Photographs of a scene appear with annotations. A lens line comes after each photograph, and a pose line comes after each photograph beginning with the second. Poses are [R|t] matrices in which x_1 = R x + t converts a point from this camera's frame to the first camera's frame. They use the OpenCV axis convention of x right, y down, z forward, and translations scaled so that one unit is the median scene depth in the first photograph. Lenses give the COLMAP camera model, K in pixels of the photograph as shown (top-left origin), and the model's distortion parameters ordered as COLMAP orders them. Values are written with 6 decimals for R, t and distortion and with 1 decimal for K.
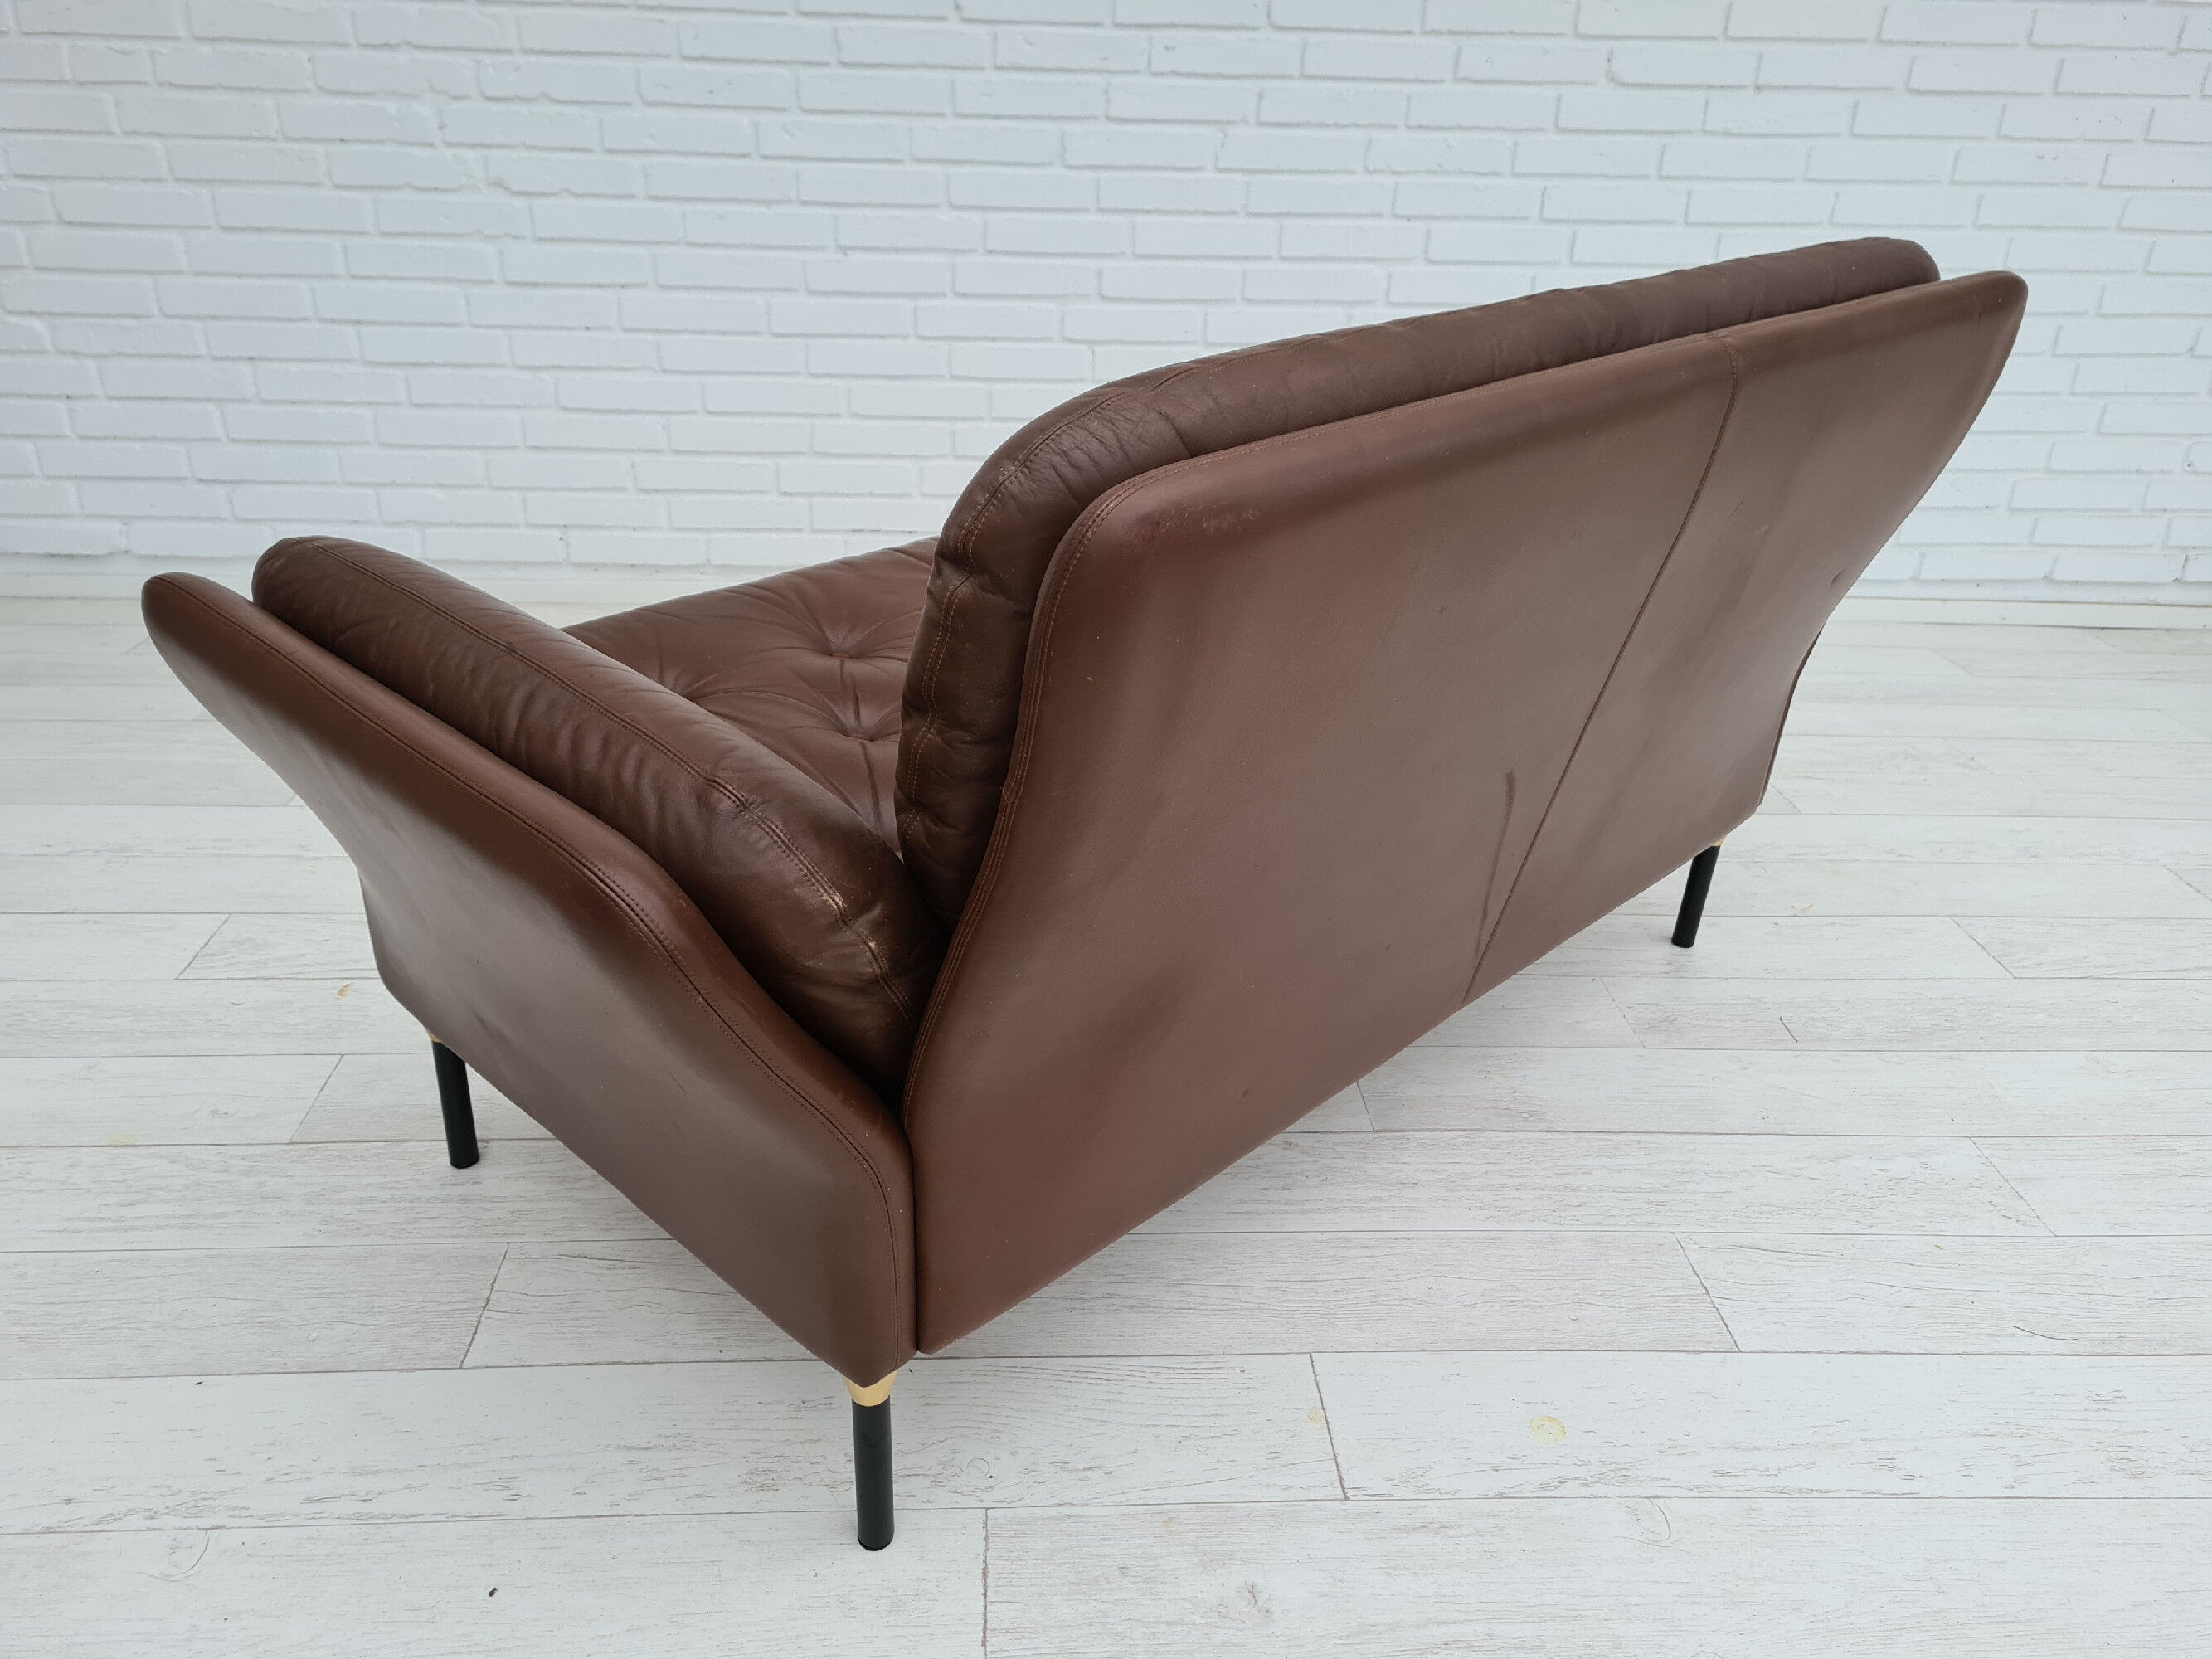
lens RADIAL K [[1651.1, 0, 1087.8], [0, 1651.1, 835.4], [0, 0, 1]] dist [0.057955, -0.046258]
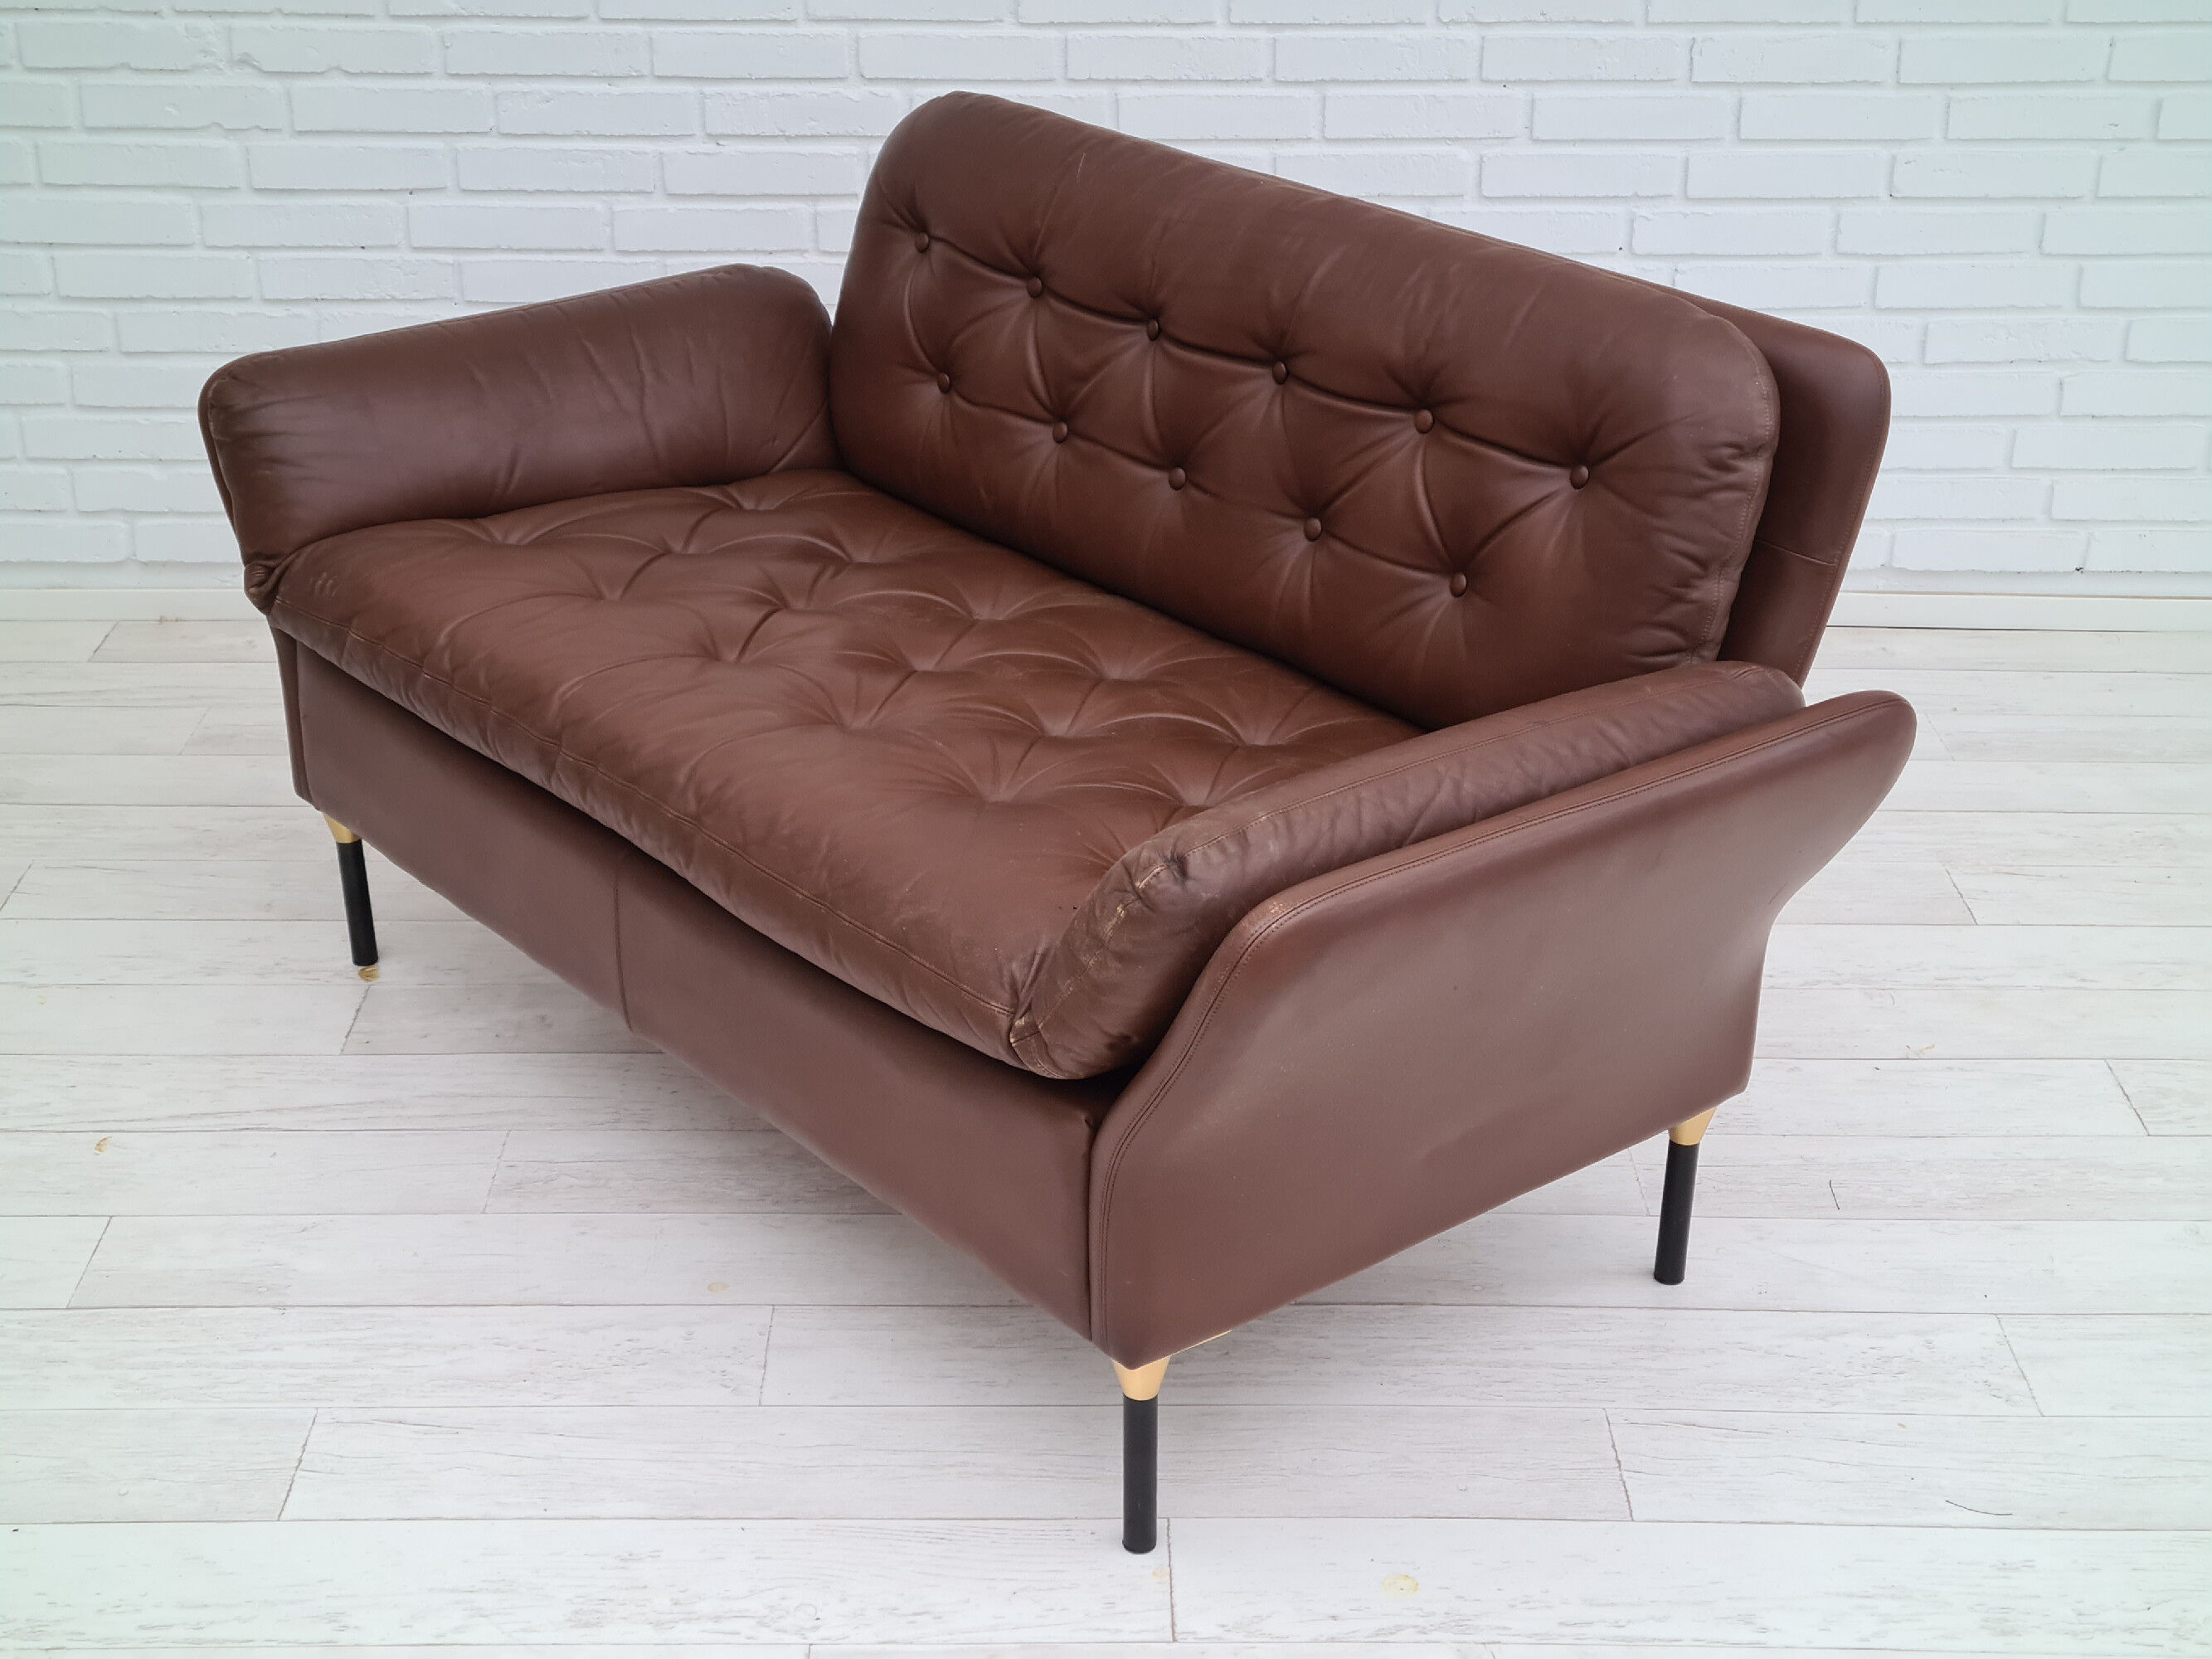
lens RADIAL K [[3310.8, 0, 1134.5], [0, 3310.8, 887.9], [0, 0, 1]] dist [0.053638, 0.000000]
pose [[0.999126, -0.001656, -0.041772, 0.098612], [0.001285, 0.999959, -0.008927, -0.014215], [0.041785, 0.008866, 0.999087, -0.447247]]
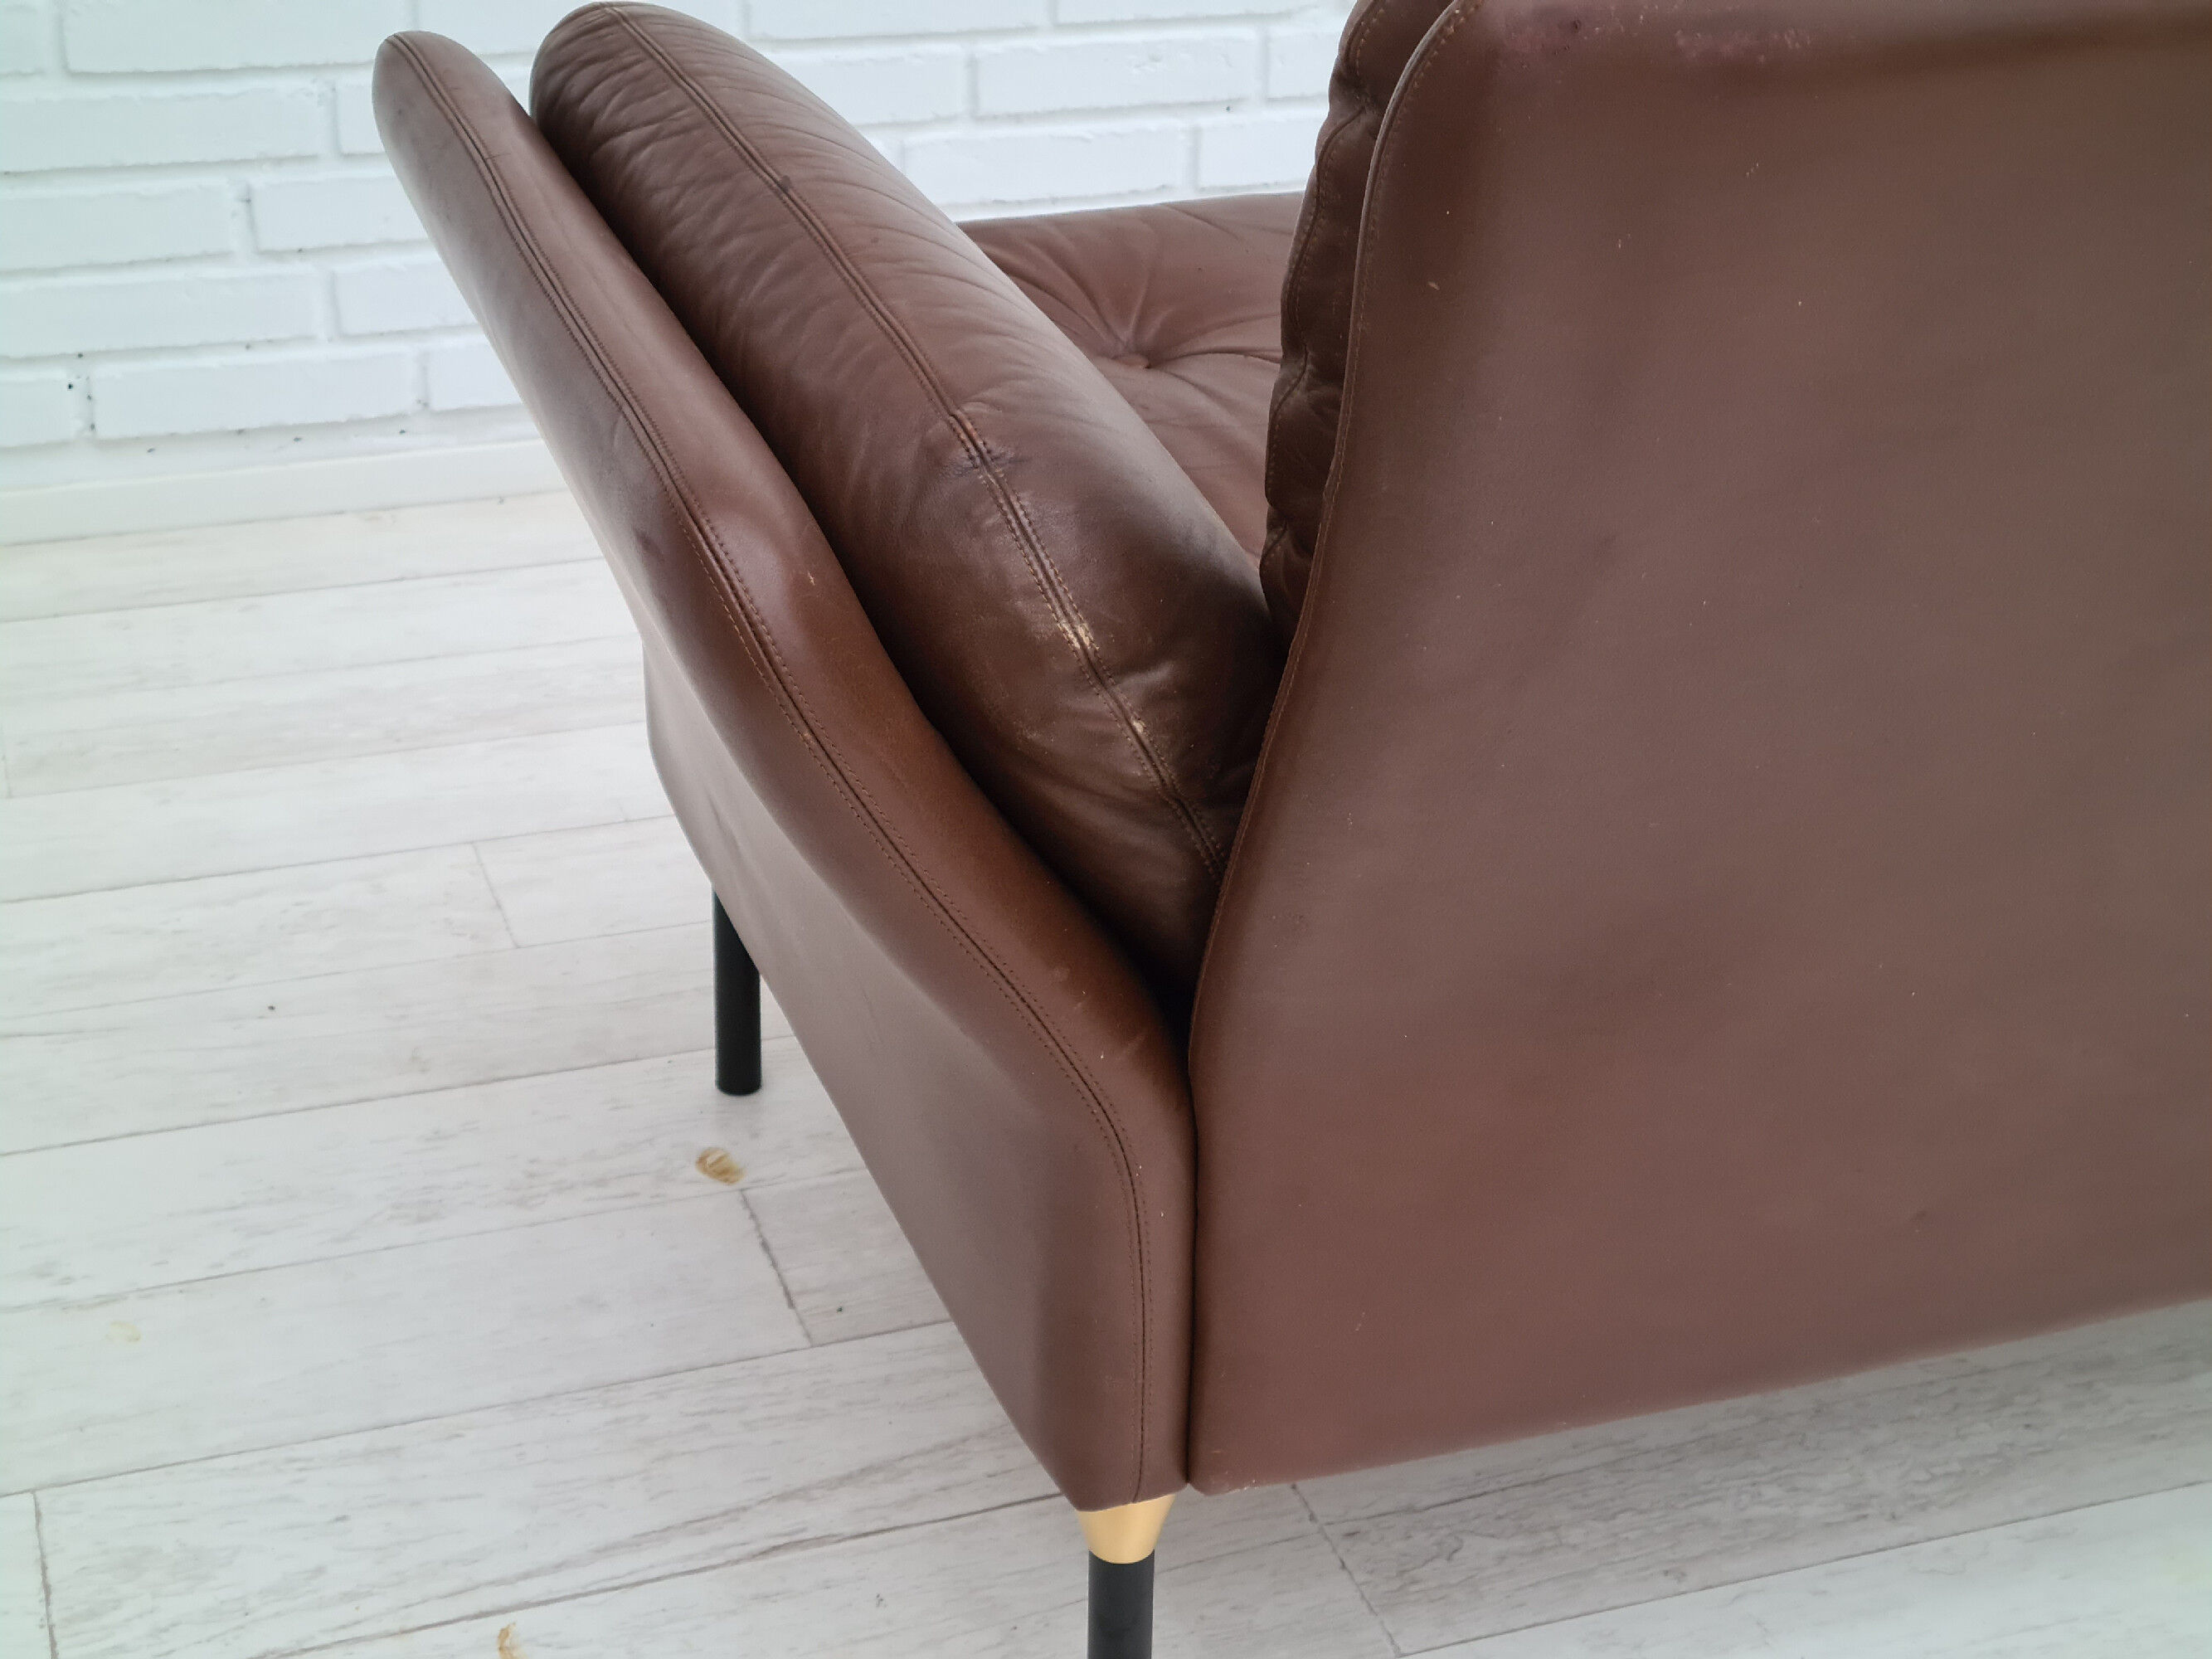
lens RADIAL K [[3310.8, 0, 1091.7], [0, 3310.8, 865.7], [0, 0, 1]] dist [0.053638, 0.000000]
pose [[0.958740, -0.132879, 0.251319, -0.330784], [0.124196, 0.990988, 0.050177, -0.077018], [-0.255721, -0.016894, 0.966603, 0.138731]]
